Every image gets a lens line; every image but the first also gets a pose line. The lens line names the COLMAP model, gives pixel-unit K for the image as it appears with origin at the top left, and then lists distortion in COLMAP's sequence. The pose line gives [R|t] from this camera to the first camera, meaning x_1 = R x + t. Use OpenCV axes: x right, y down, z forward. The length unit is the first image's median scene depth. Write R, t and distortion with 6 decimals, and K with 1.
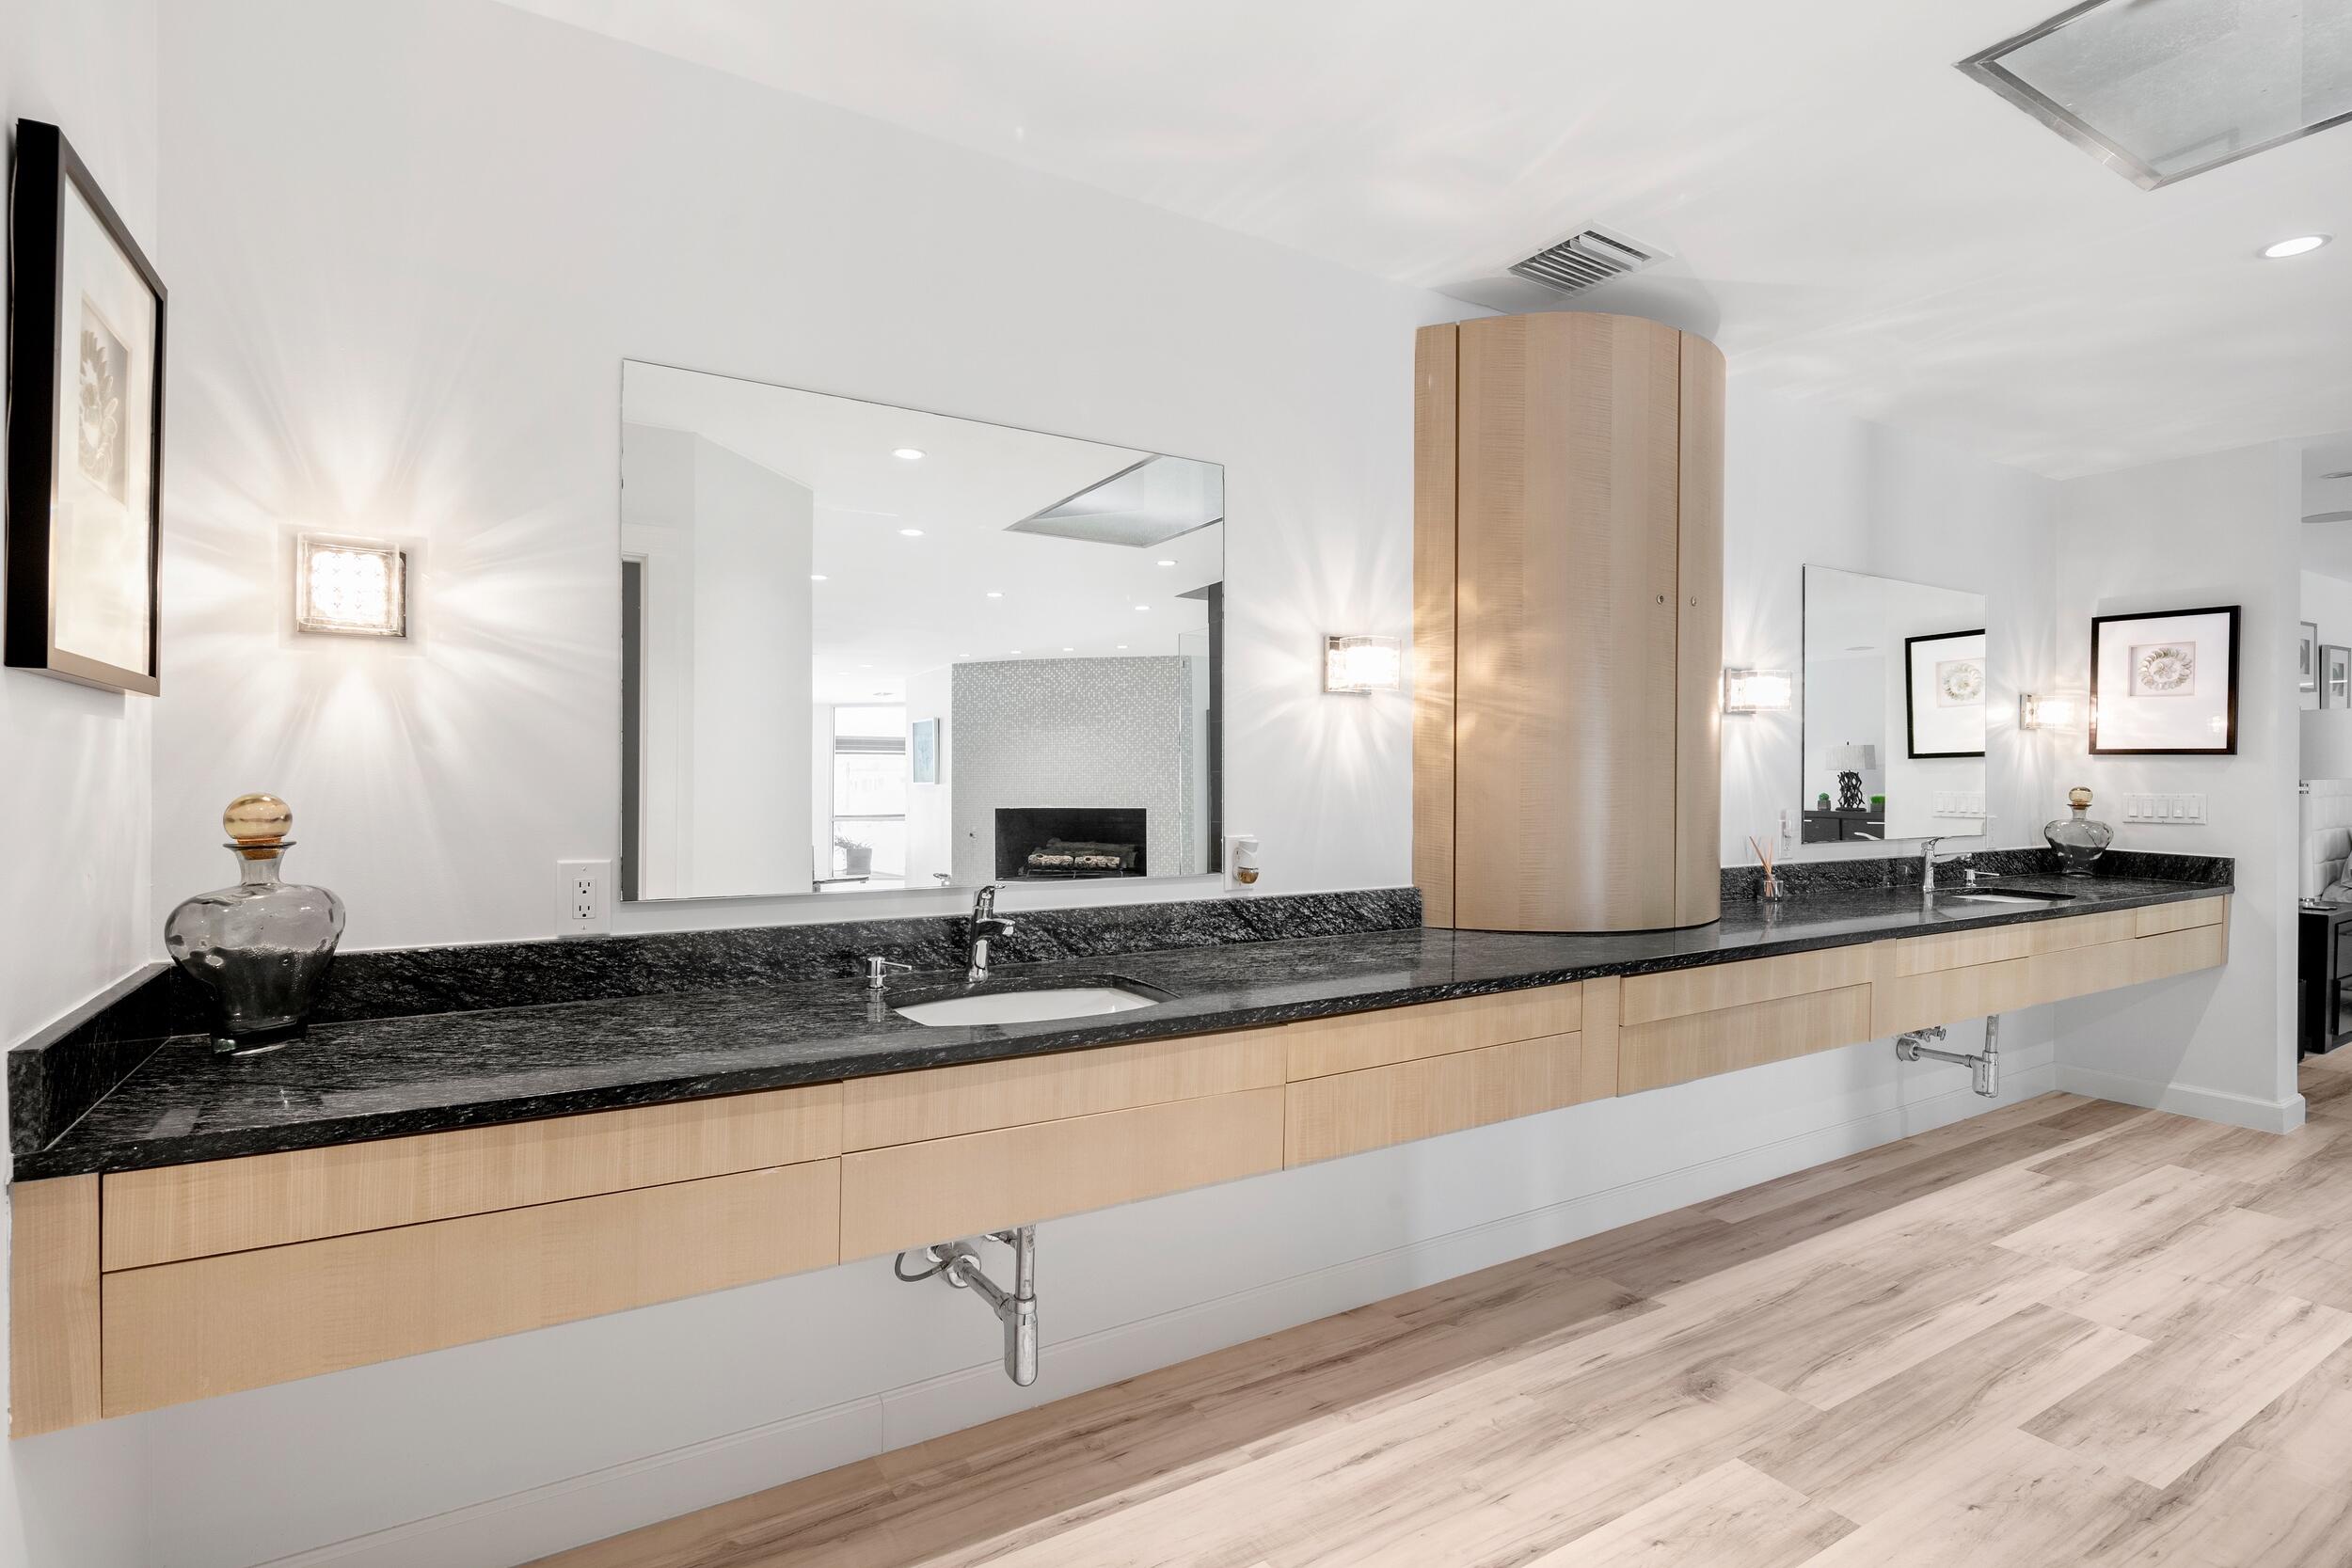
lens RADIAL K [[1149.0, 0, 1181.0], [0, 1149.0, 771.5], [0, 0, 1]] dist [0.001912, -0.002564]
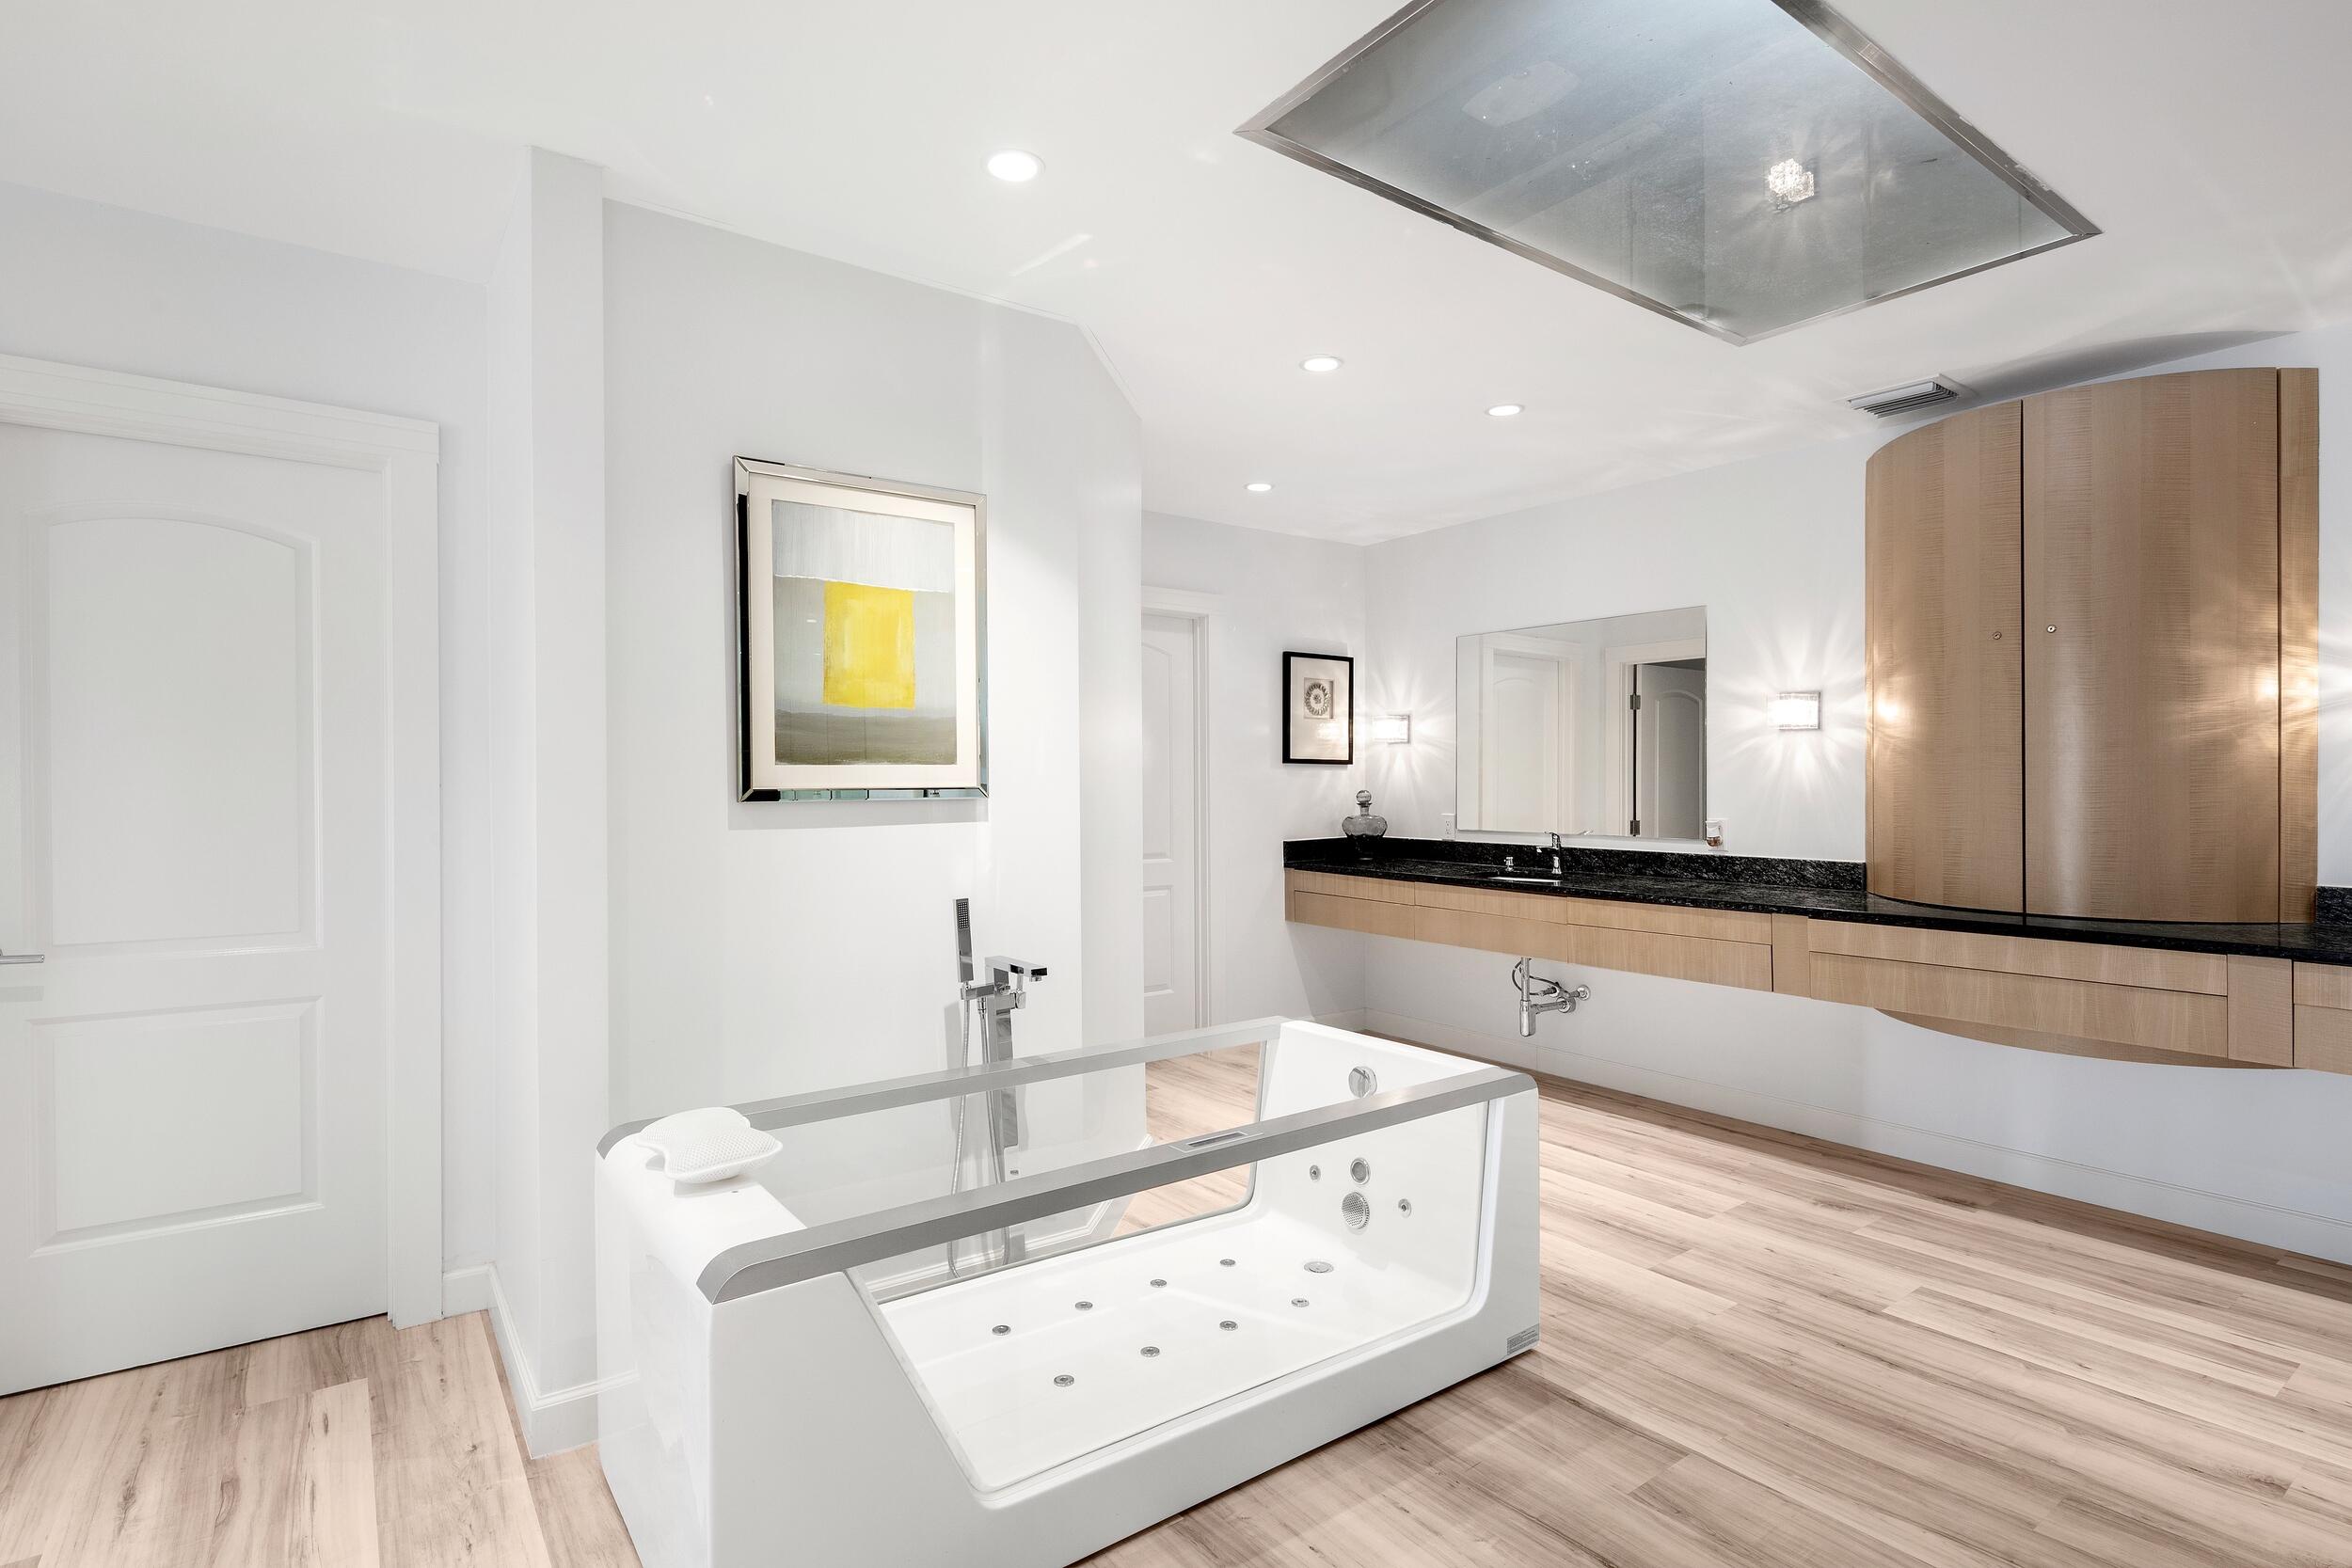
lens RADIAL K [[1149.0, 0, 1178.7], [0, 1149.0, 791.2], [0, 0, 1]] dist [0.001912, -0.002564]
pose [[0.088999, 0.003597, -0.996025, 1.698162], [0.005502, 0.999976, 0.004103, 0.003131], [0.996017, -0.005845, 0.088977, 0.047457]]
